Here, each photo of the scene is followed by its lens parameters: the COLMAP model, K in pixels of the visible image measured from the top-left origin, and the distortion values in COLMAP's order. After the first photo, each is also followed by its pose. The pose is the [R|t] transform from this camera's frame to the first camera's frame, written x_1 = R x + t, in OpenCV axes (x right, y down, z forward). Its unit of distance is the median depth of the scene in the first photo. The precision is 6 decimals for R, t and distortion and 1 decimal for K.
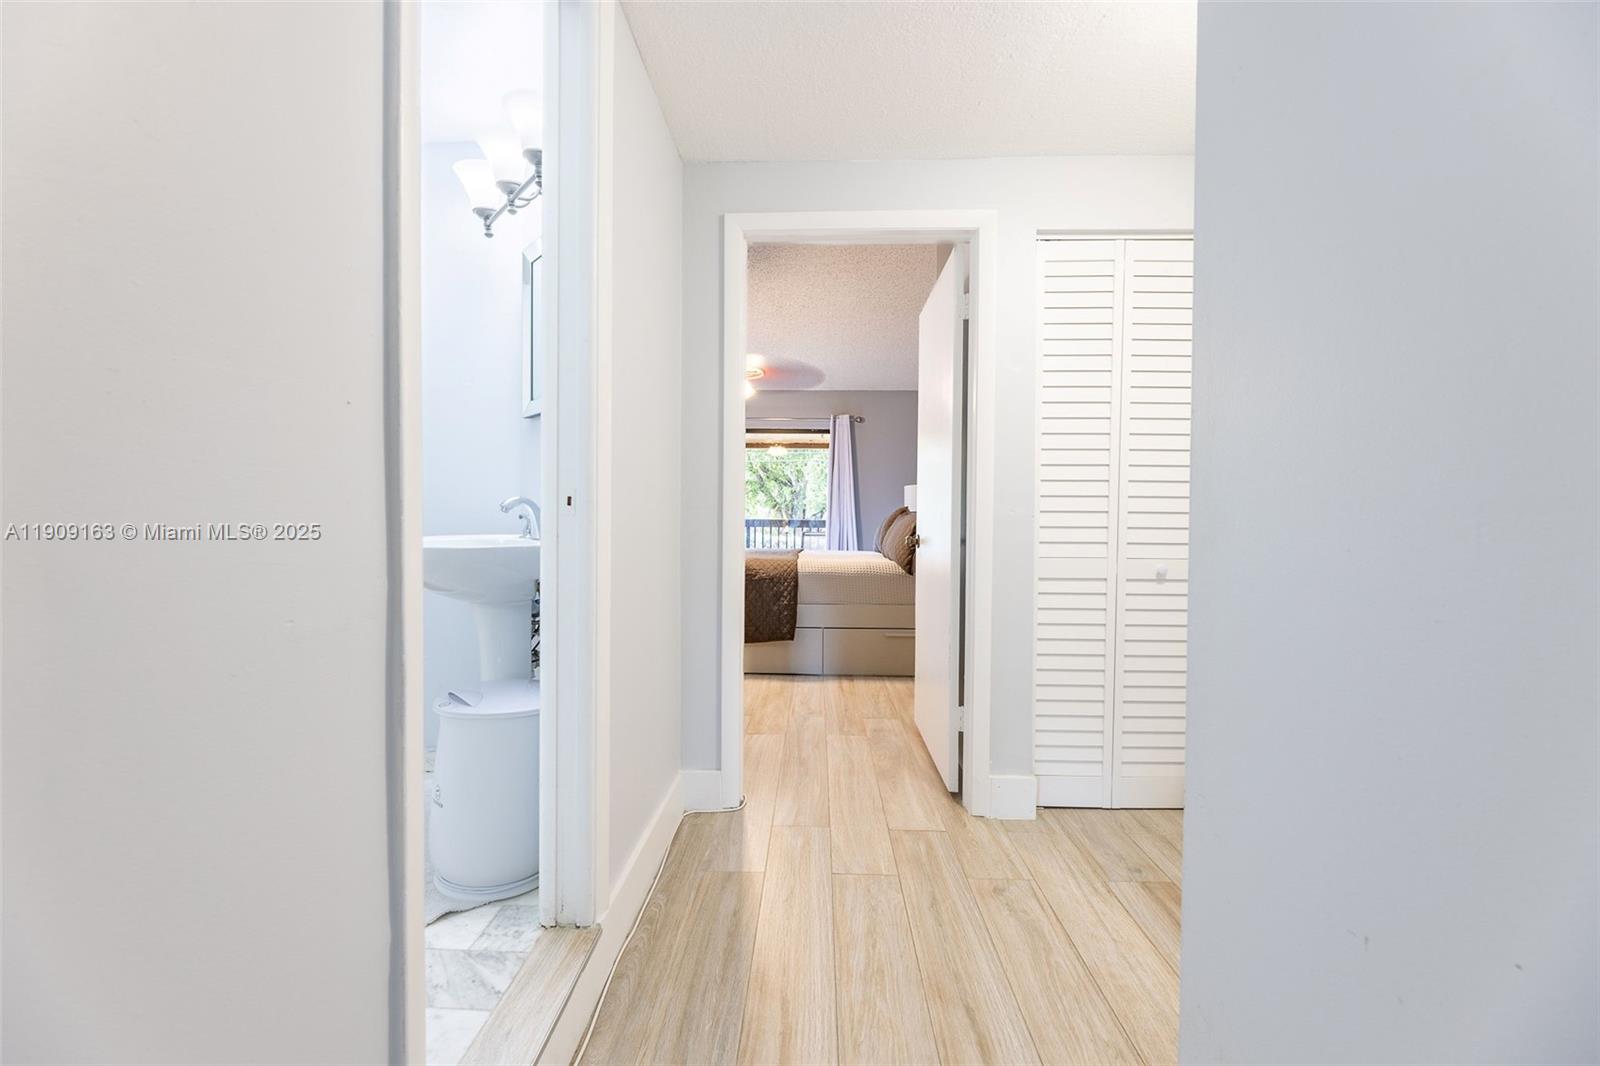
lens RADIAL K [[654.3, 0, 790.5], [0, 654.3, 521.4], [0, 0, 1]] dist [0.001437, -0.000075]
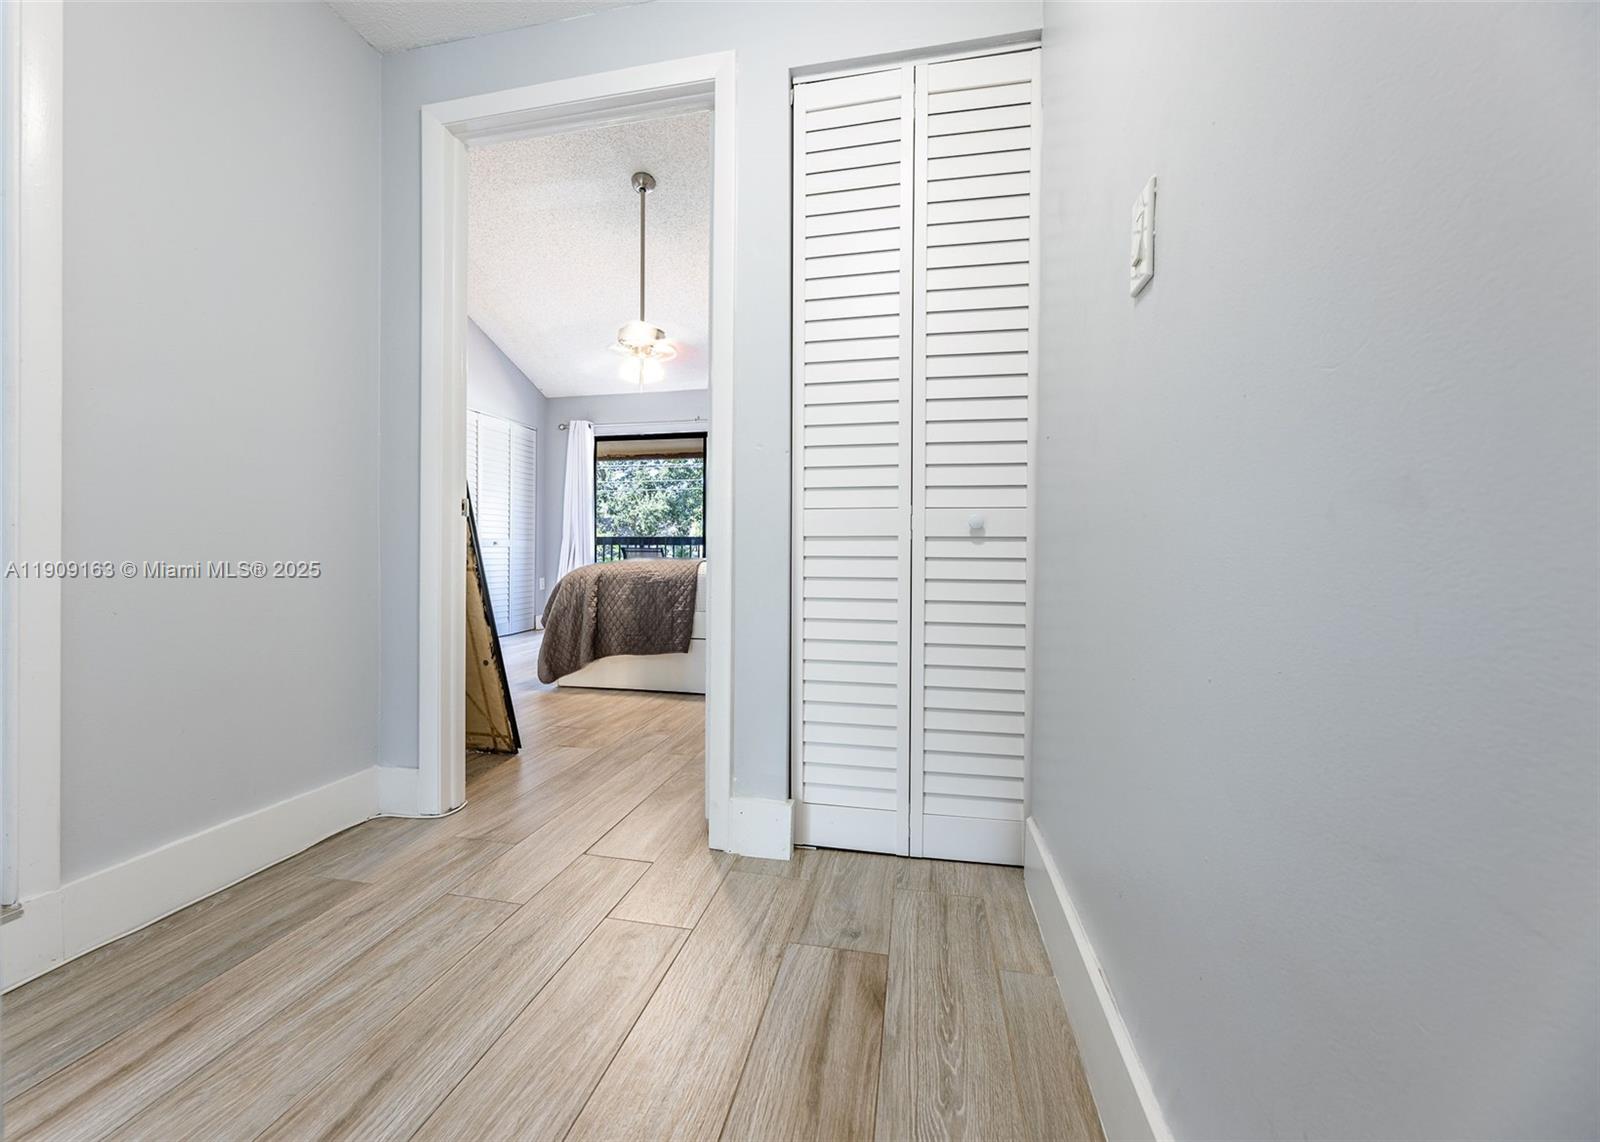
lens RADIAL K [[689.6, 0, 800.0], [0, 689.6, 571.0], [0, 0, 1]] dist [-0.000035, 0.000407]
pose [[0.973219, -0.012747, -0.229525, 0.552277], [0.010450, 0.999882, -0.011219, 0.132913], [0.229641, 0.008520, 0.973238, 0.233257]]
